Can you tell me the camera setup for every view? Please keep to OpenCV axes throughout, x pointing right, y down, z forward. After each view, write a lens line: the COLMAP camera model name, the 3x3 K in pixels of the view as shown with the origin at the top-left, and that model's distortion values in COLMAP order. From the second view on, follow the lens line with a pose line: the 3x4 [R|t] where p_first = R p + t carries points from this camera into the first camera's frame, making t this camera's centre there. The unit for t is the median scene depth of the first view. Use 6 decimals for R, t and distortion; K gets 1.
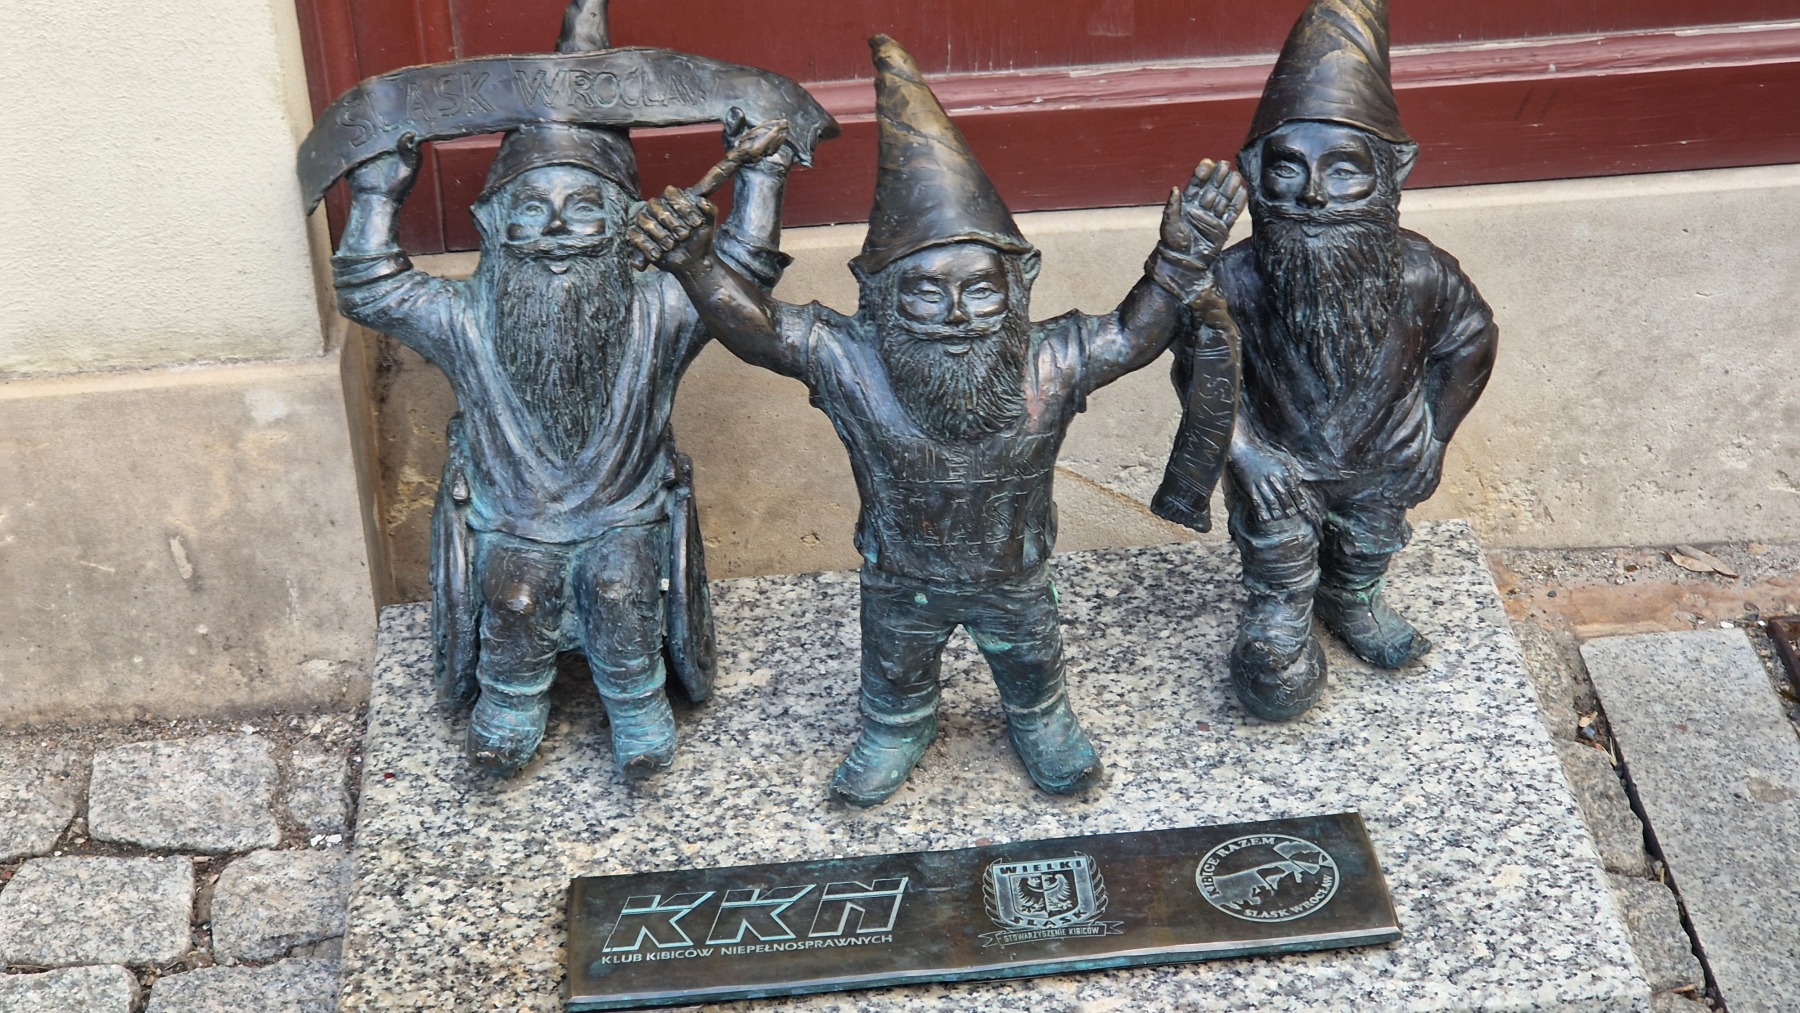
lens RADIAL K [[3451.2, 0, 900.0], [0, 3451.2, 506.5], [0, 0, 1]] dist [-0.306280, 3.884596]
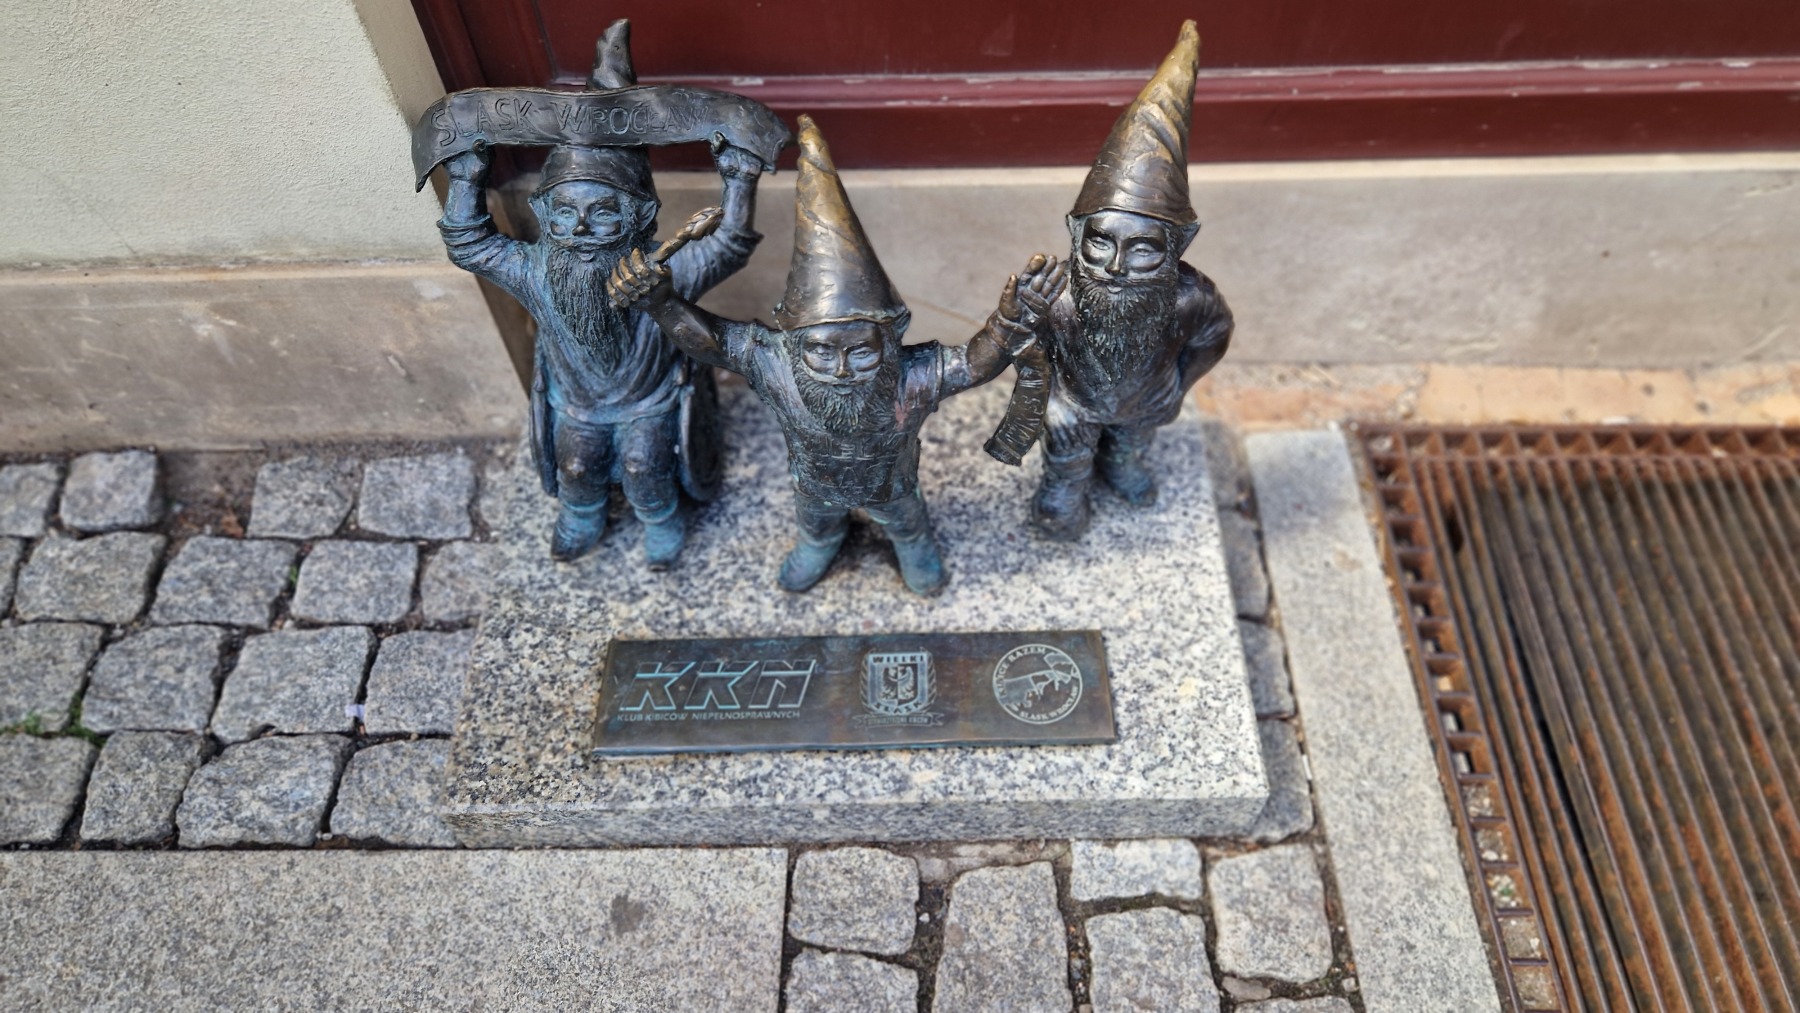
lens RADIAL K [[1200.7, 0, 924.5], [0, 1200.7, 507.4], [0, 0, 1]] dist [0.057227, -0.002641]
pose [[0.997969, 0.063656, -0.002256, 0.048735], [-0.057693, 0.918372, 0.391489, -0.177702], [0.026993, -0.390564, 0.920180, 0.495951]]
